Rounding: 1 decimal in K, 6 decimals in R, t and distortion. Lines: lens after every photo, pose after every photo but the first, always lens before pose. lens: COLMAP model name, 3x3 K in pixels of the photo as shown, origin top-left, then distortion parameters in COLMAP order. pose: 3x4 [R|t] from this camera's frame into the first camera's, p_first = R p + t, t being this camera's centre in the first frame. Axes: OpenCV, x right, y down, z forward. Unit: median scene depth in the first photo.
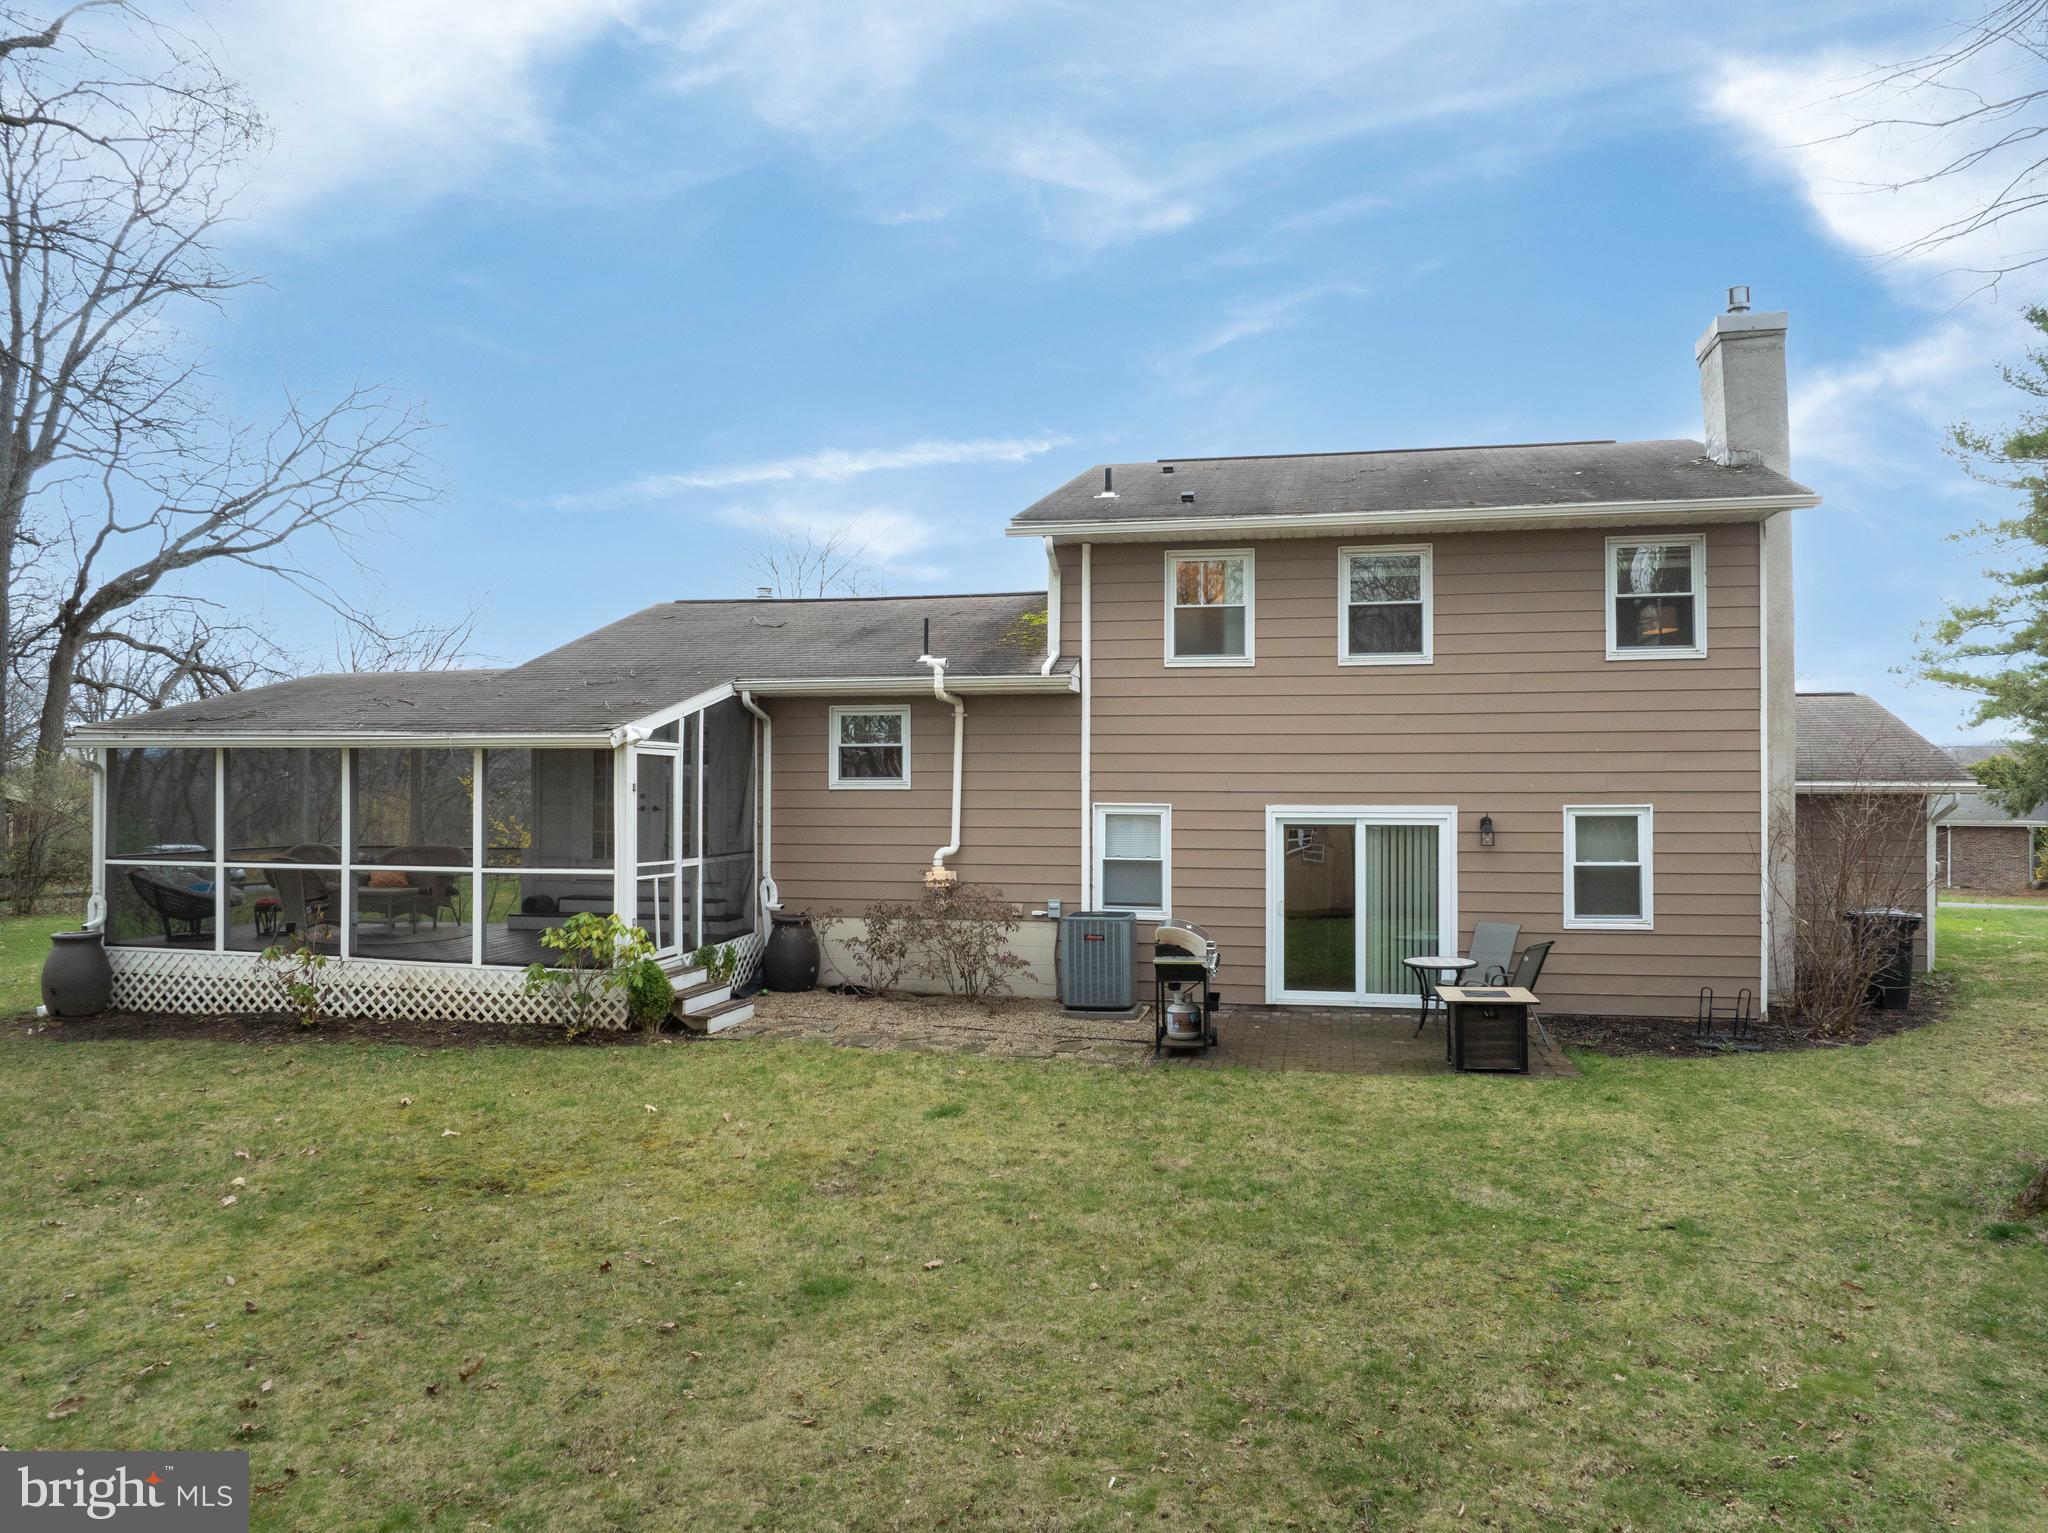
lens RADIAL K [[1430.0, 0, 1018.3], [0, 1430.0, 765.9], [0, 0, 1]] dist [-0.033656, -0.000241]
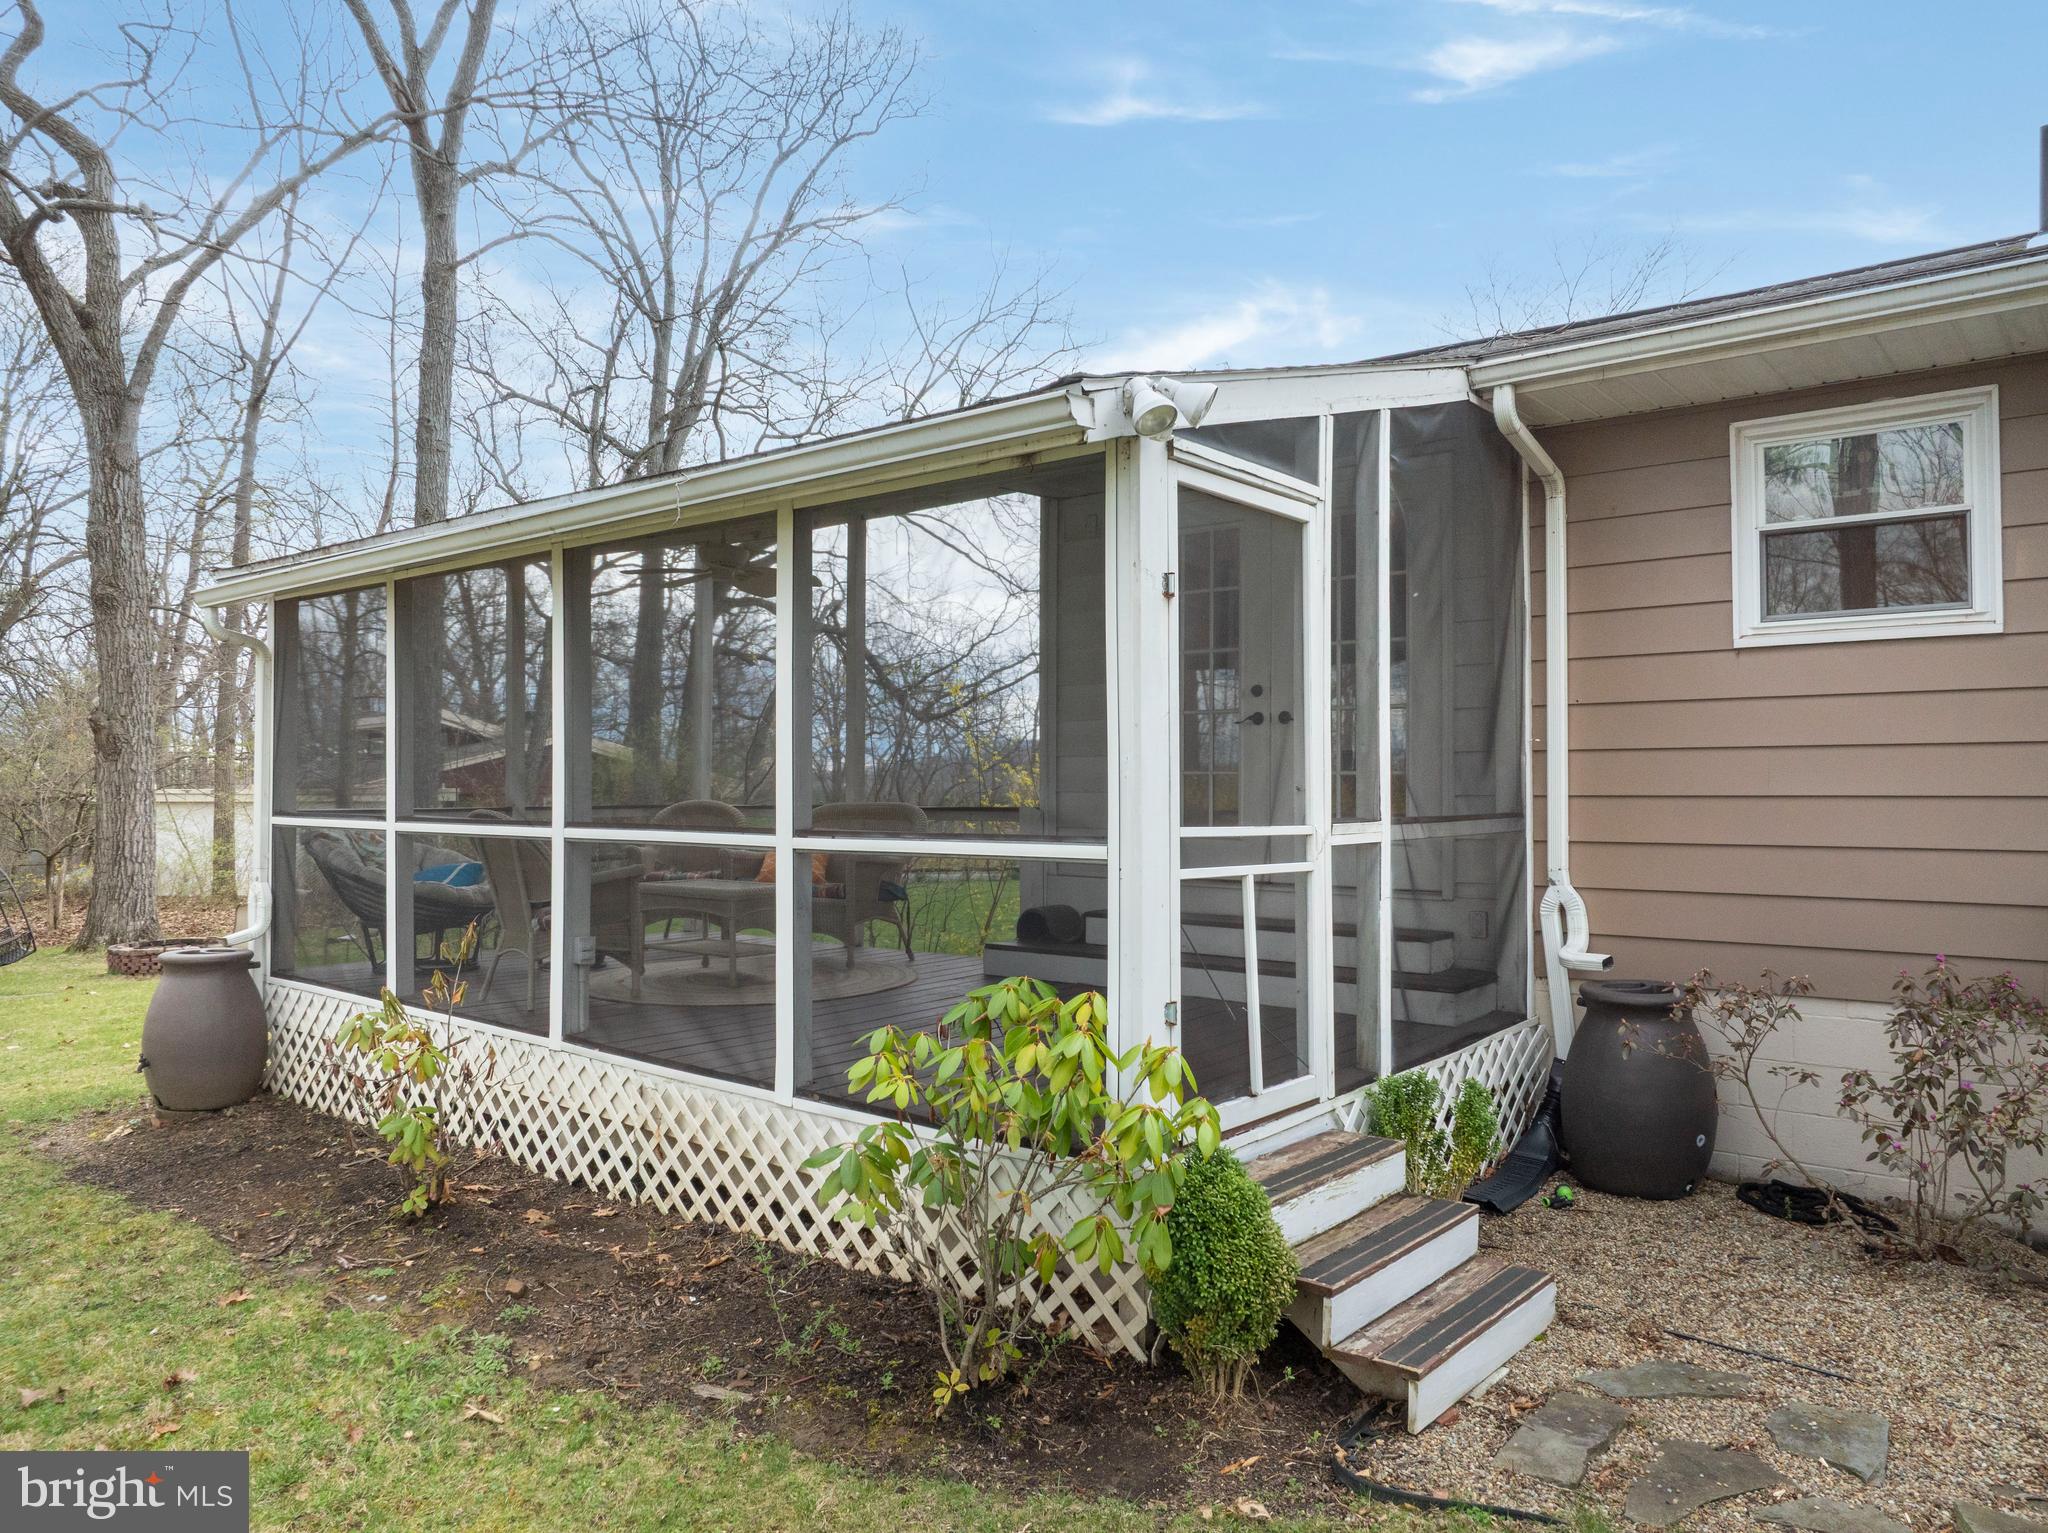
lens RADIAL K [[1430.0, 0, 1042.0], [0, 1430.0, 764.3], [0, 0, 1]] dist [-0.033656, -0.000241]
pose [[0.894916, -0.009292, -0.446137, -0.141717], [0.008091, 0.999957, -0.004597, 0.051352], [0.446160, 0.000505, 0.894953, 0.648786]]
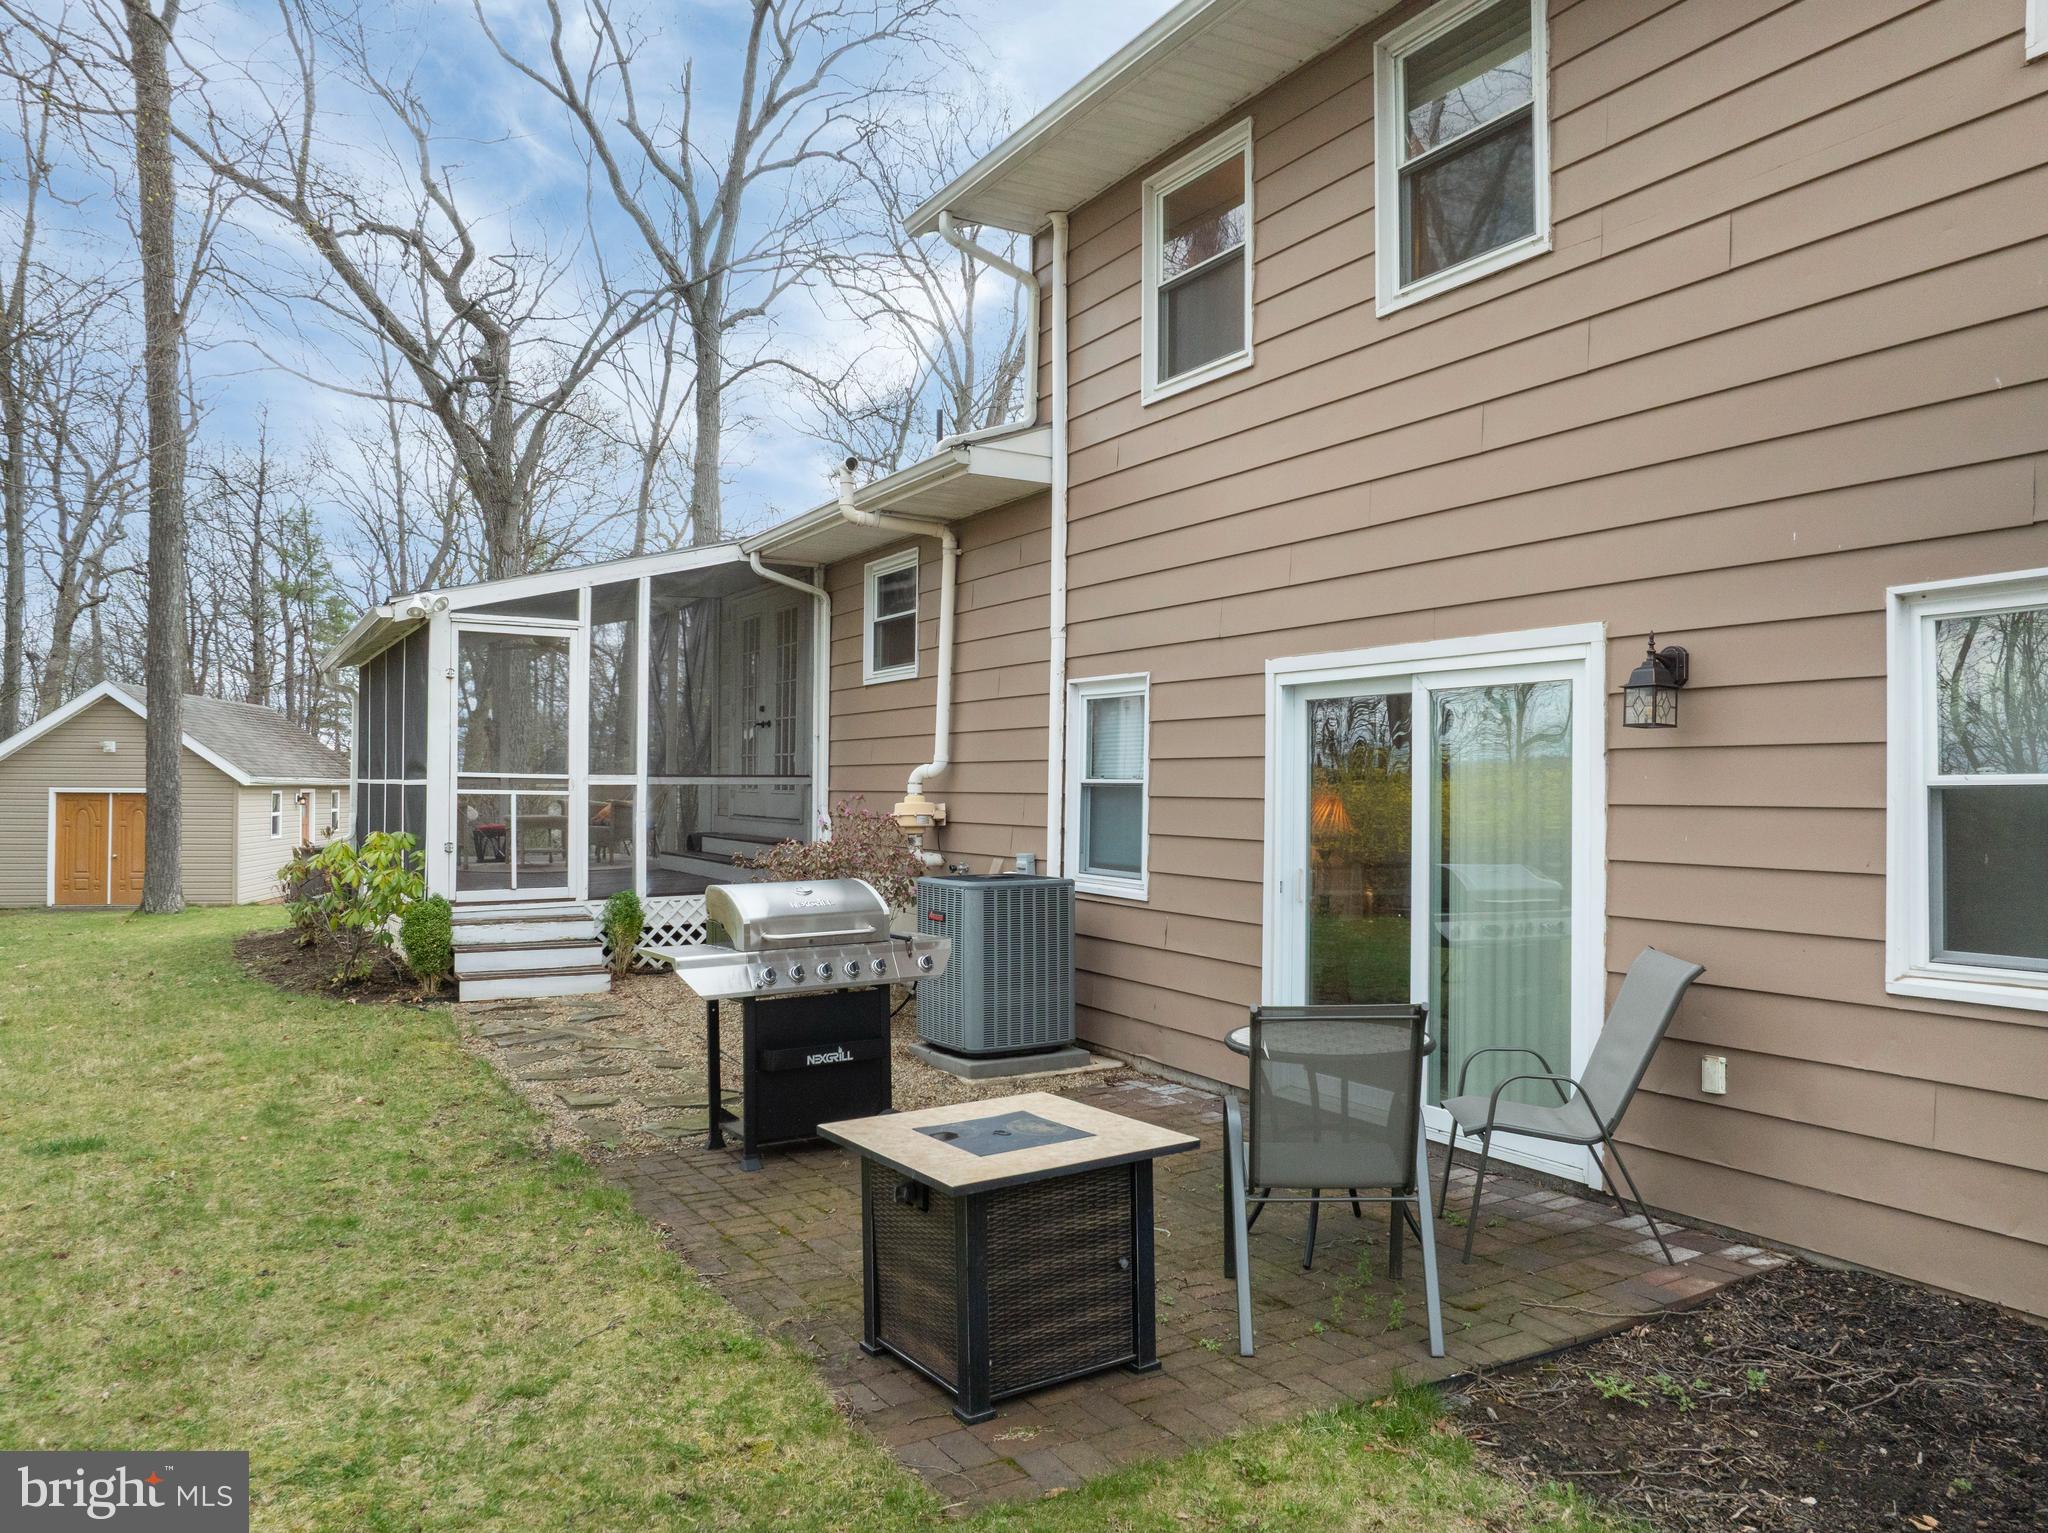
lens RADIAL K [[1430.0, 0, 1024.8], [0, 1430.0, 773.8], [0, 0, 1]] dist [-0.033656, -0.000241]
pose [[0.677541, -0.003538, -0.735477, 0.472190], [0.005100, 0.999987, -0.000112, 0.065583], [0.735468, -0.003675, 0.677550, 0.648504]]
